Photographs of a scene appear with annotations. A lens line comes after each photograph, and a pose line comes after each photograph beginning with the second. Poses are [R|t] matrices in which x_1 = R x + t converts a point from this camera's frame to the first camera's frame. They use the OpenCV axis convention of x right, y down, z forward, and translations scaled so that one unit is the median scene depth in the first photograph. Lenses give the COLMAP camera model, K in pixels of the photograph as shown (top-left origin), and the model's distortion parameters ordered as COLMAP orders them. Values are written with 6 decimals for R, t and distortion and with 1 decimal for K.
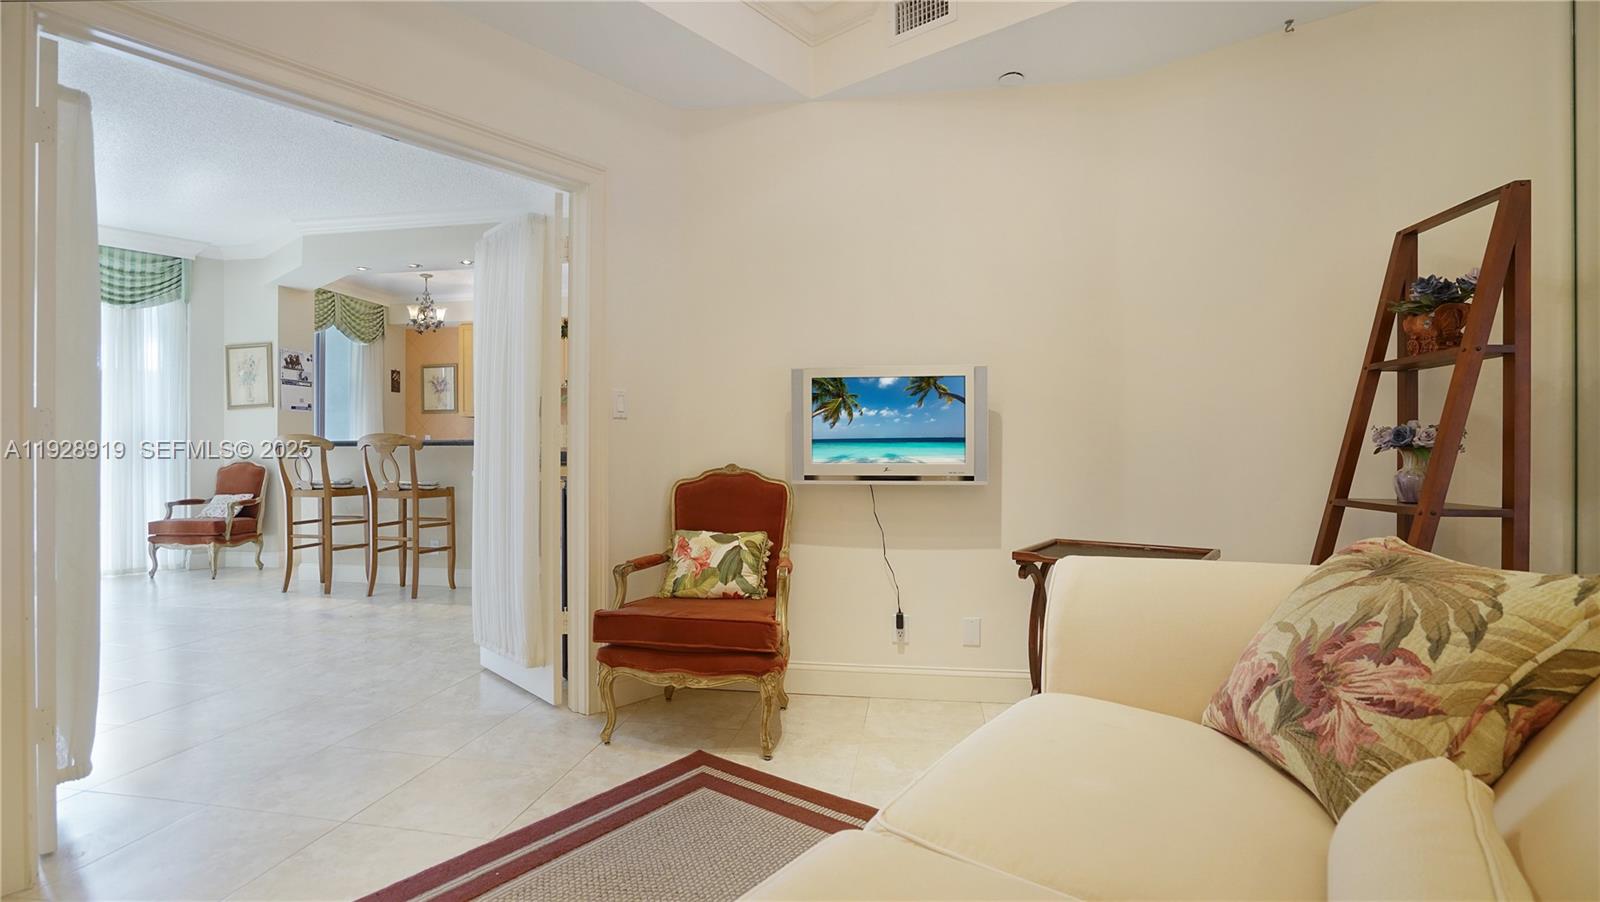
lens RADIAL K [[740.8, 0, 801.7], [0, 740.8, 451.9], [0, 0, 1]] dist [-0.067514, 0.027104]
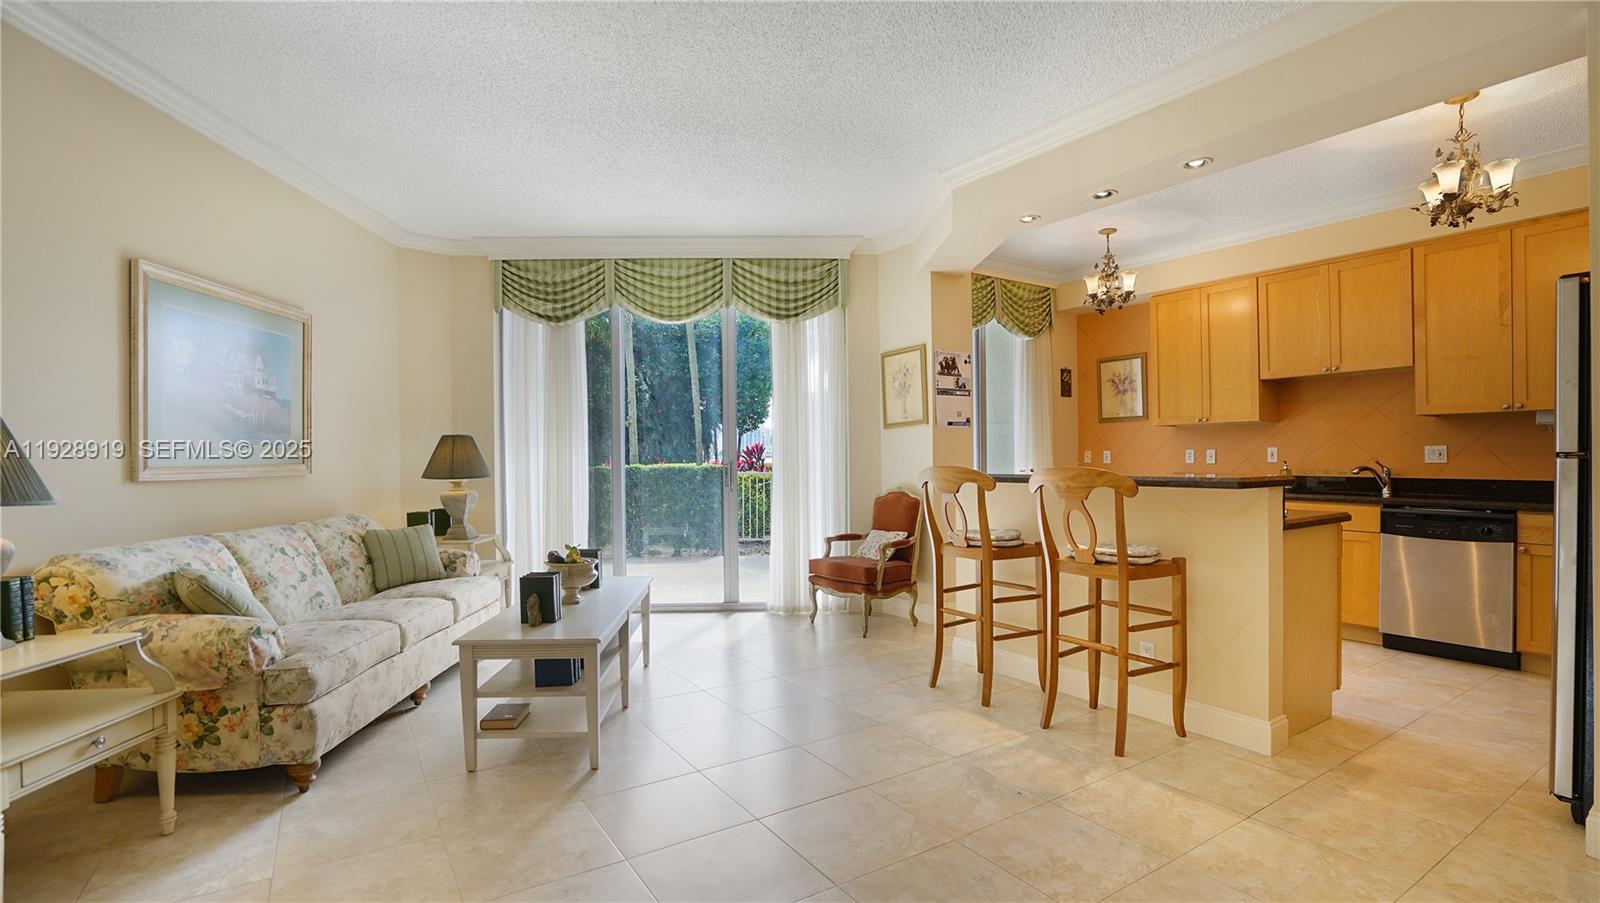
lens RADIAL K [[738.6, 0, 799.1], [0, 738.6, 459.8], [0, 0, 1]] dist [-0.058544, 0.024963]
pose [[0.669303, -0.000589, -0.742989, -0.218928], [0.008147, 0.999945, 0.006546, -0.028921], [0.742945, -0.010434, 0.669271, 0.341043]]
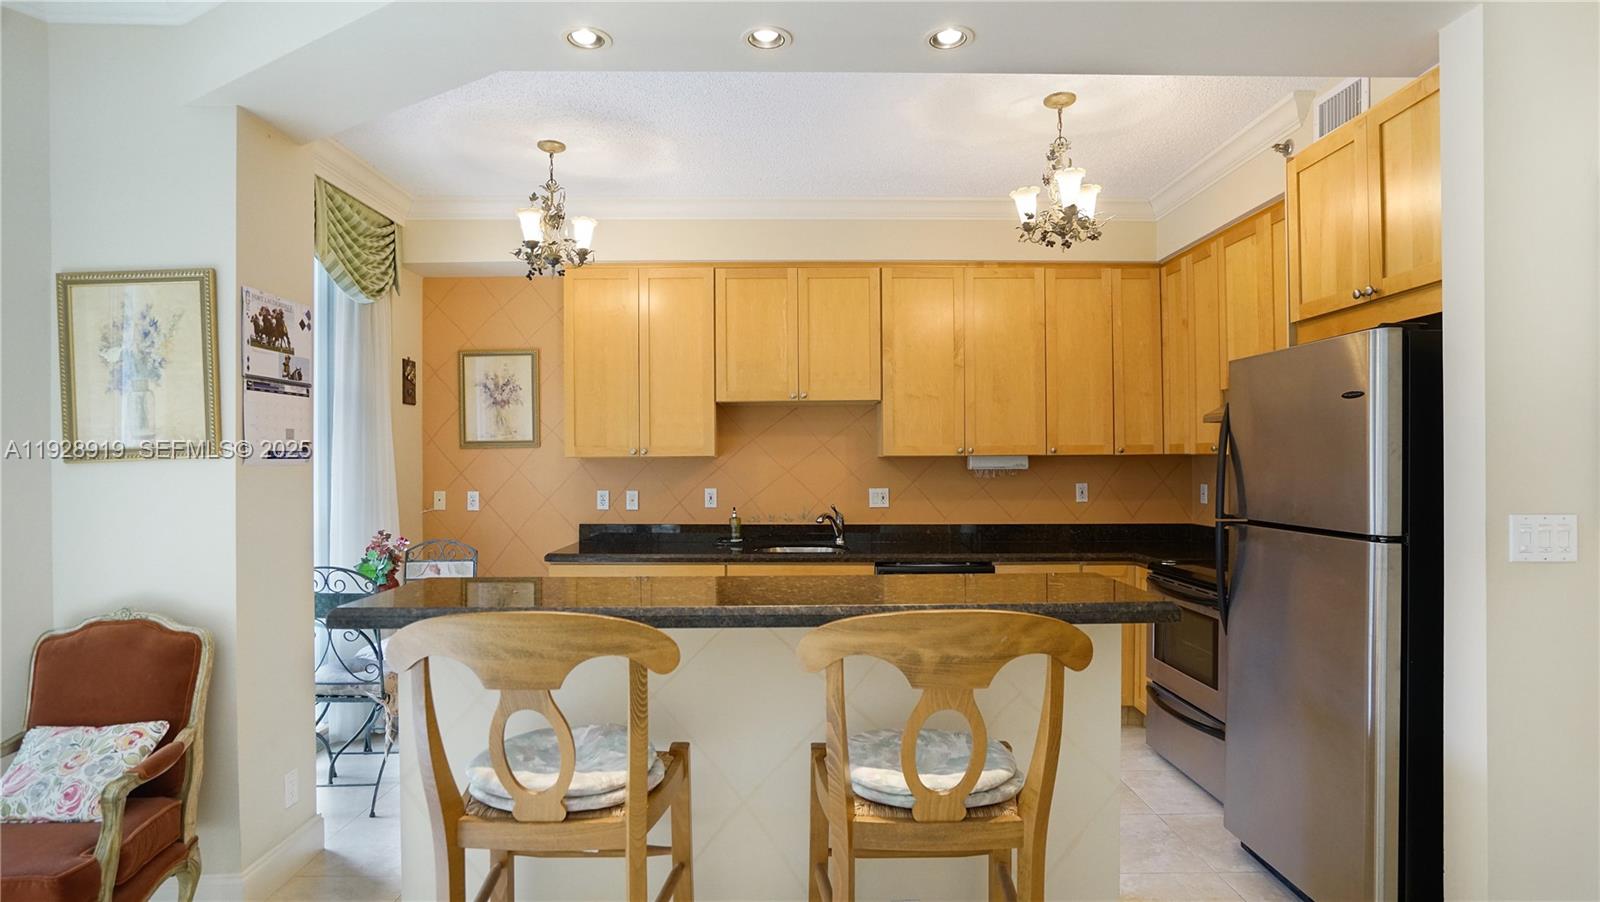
lens RADIAL K [[808.6, 0, 792.2], [0, 808.6, 455.8], [0, 0, 1]] dist [-0.028085, 0.001324]
pose [[0.987777, -0.001736, 0.155866, -0.521275], [0.002626, 0.999981, -0.005502, -0.059280], [-0.155853, 0.005844, 0.987763, 0.576426]]
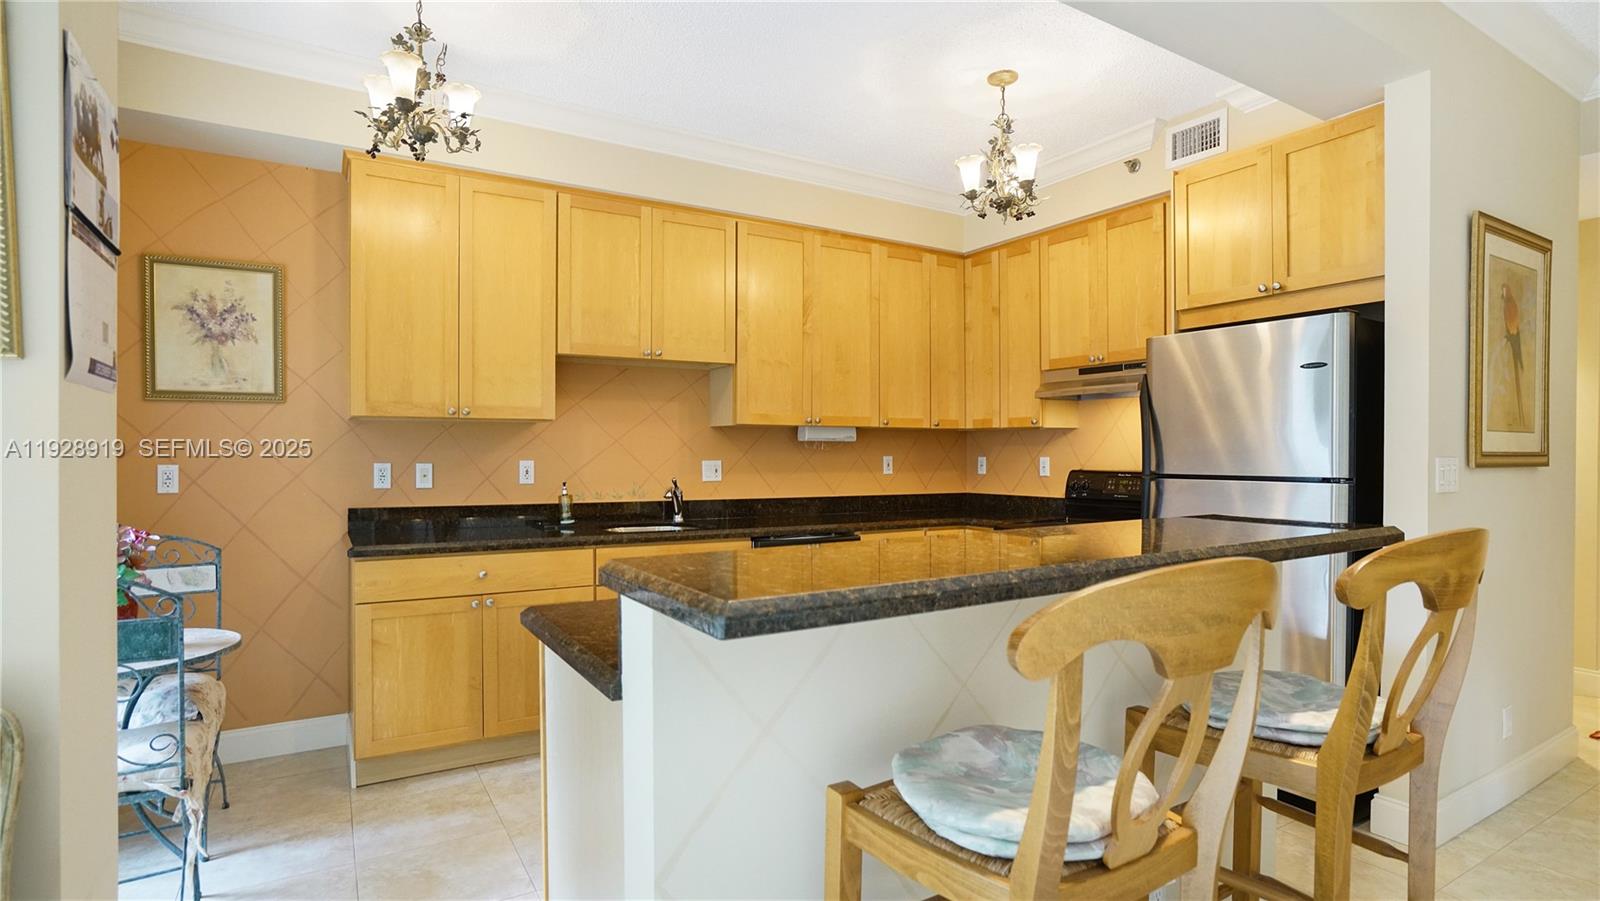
lens RADIAL K [[798.8, 0, 788.0], [0, 798.8, 455.5], [0, 0, 1]] dist [-0.051999, 0.040818]
pose [[0.771082, 0.000387, 0.636735, -0.710652], [-0.002443, 0.999994, 0.002350, -0.039260], [-0.636731, -0.003367, 0.771079, 0.734144]]
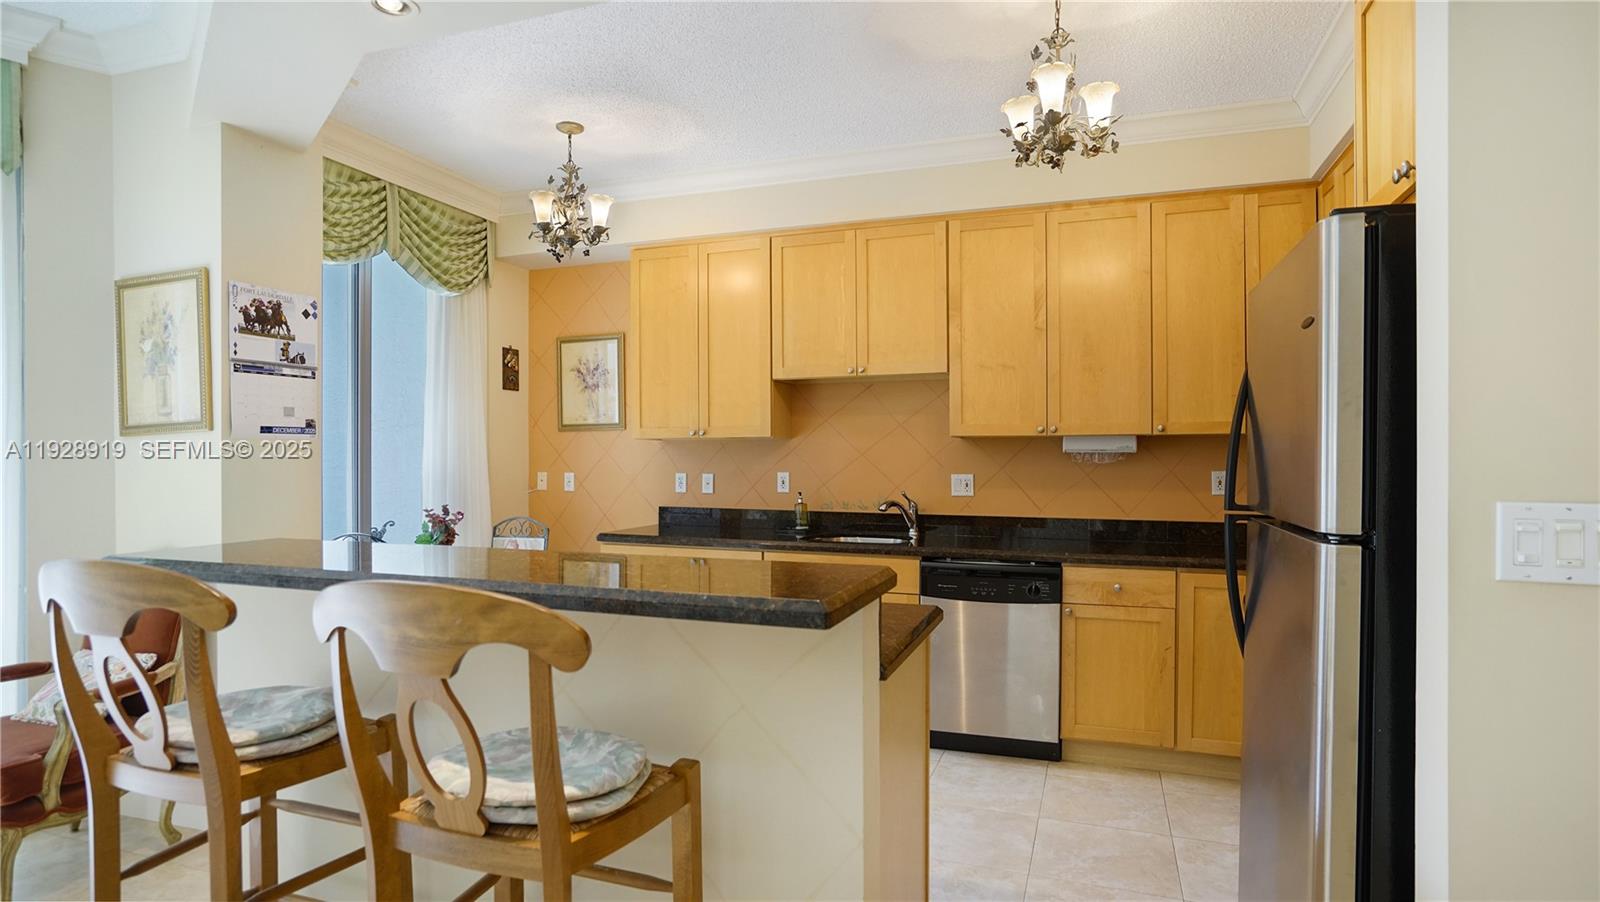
lens RADIAL K [[832.0, 0, 790.5], [0, 832.0, 455.7], [0, 0, 1]] dist [-0.022865, 0.001037]
pose [[0.980288, 0.001739, -0.197566, -0.329089], [-0.001567, 0.999998, 0.001026, -0.048647], [0.197568, -0.000696, 0.980289, 0.614314]]
